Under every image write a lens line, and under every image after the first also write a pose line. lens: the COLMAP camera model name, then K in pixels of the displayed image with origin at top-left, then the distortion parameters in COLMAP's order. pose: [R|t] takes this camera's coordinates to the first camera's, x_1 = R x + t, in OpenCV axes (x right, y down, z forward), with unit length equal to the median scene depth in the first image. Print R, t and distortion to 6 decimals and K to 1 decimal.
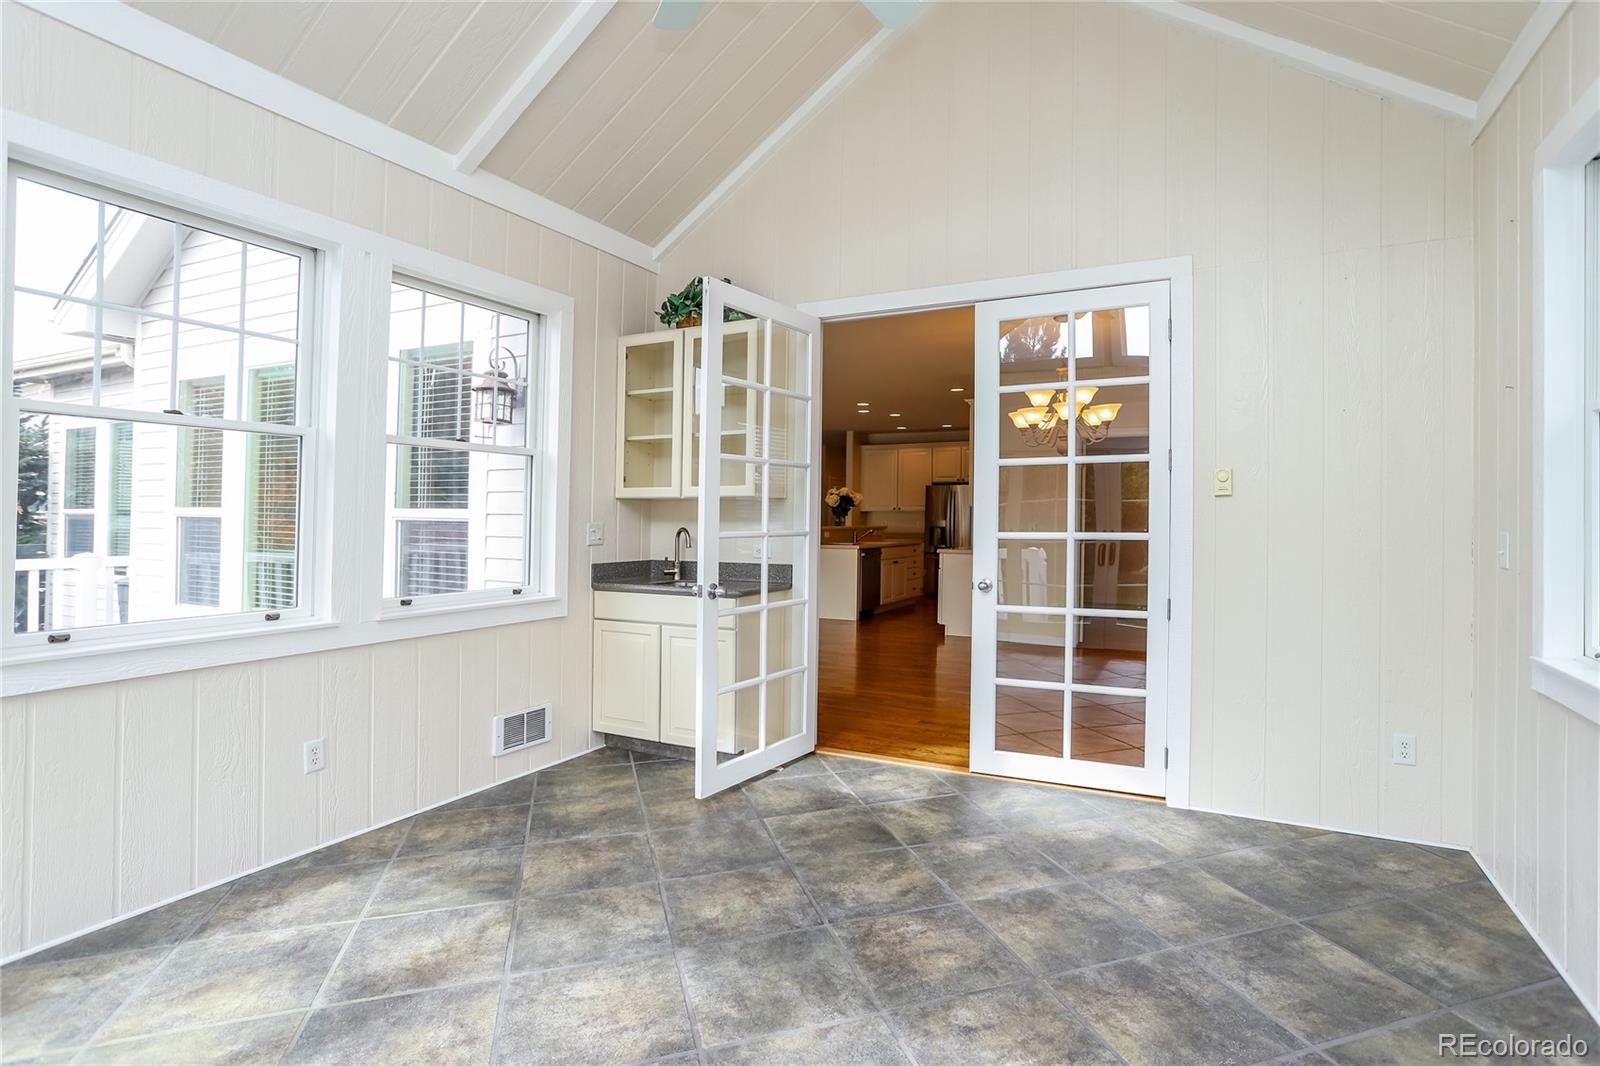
lens RADIAL K [[795.3, 0, 792.2], [0, 795.3, 504.7], [0, 0, 1]] dist [-0.051004, 0.023484]
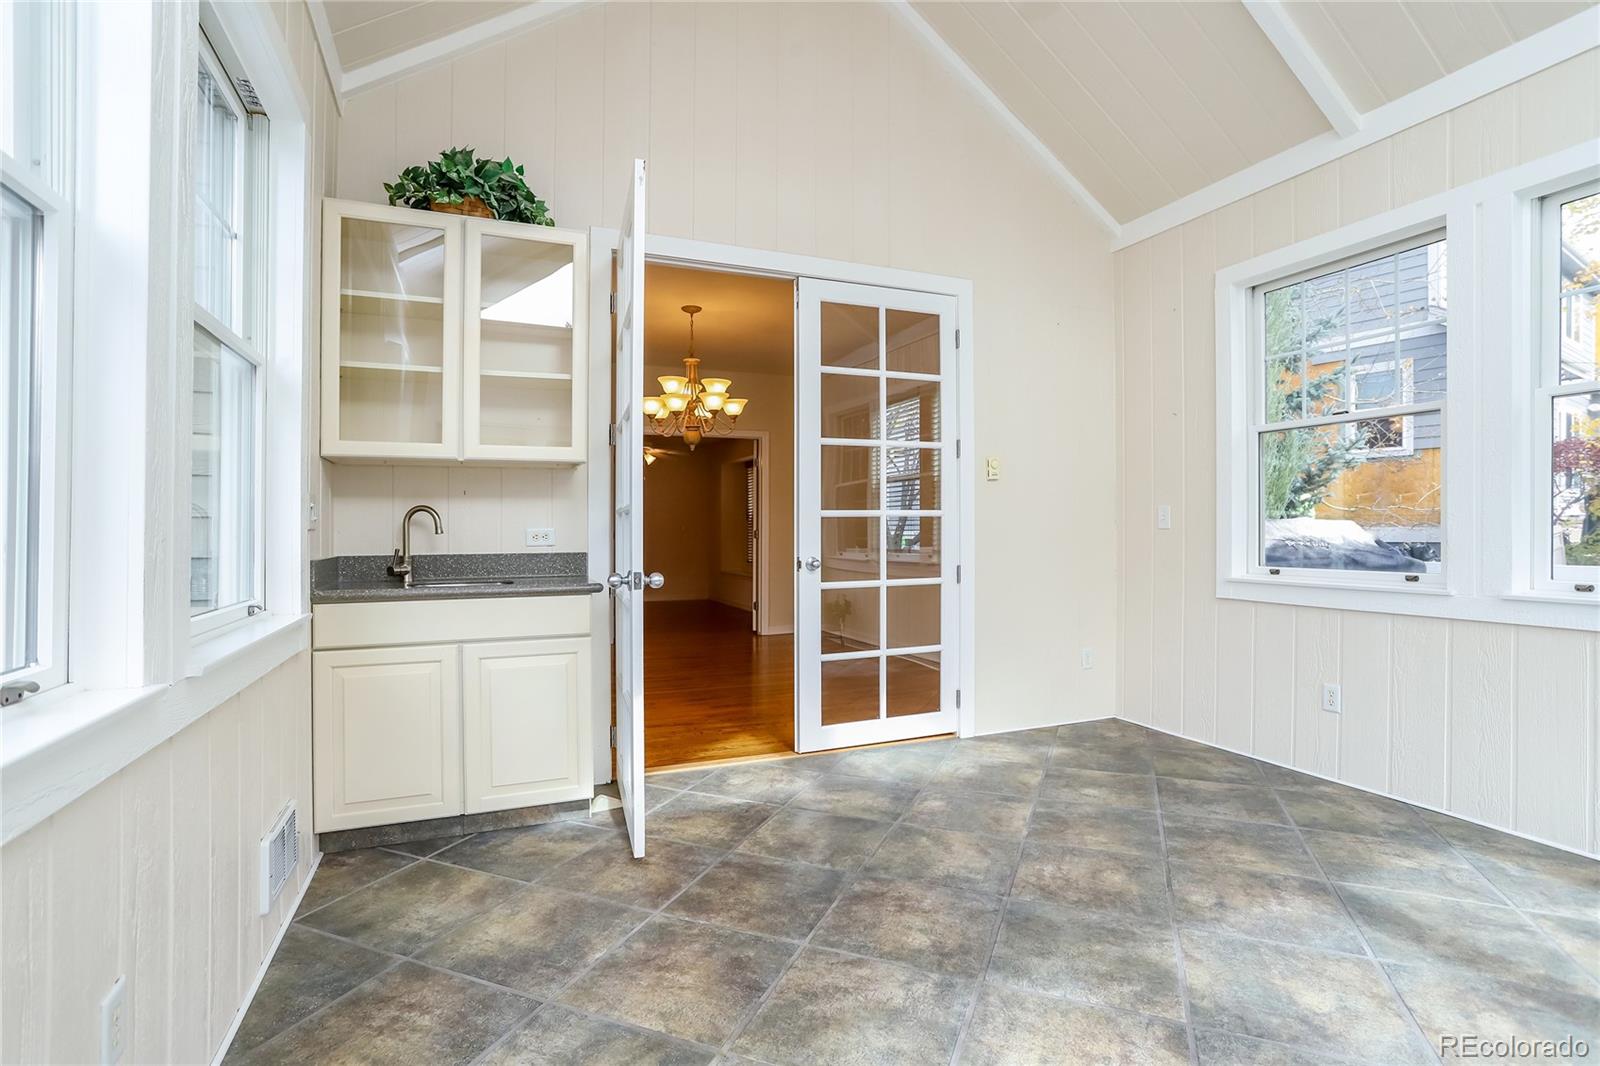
lens RADIAL K [[795.3, 0, 808.2], [0, 795.3, 532.4], [0, 0, 1]] dist [-0.051004, 0.023484]
pose [[0.630199, -0.006199, 0.776409, -0.701392], [-0.007344, 0.999876, 0.013944, 0.062472], [-0.776399, -0.014490, 0.630075, 0.483883]]
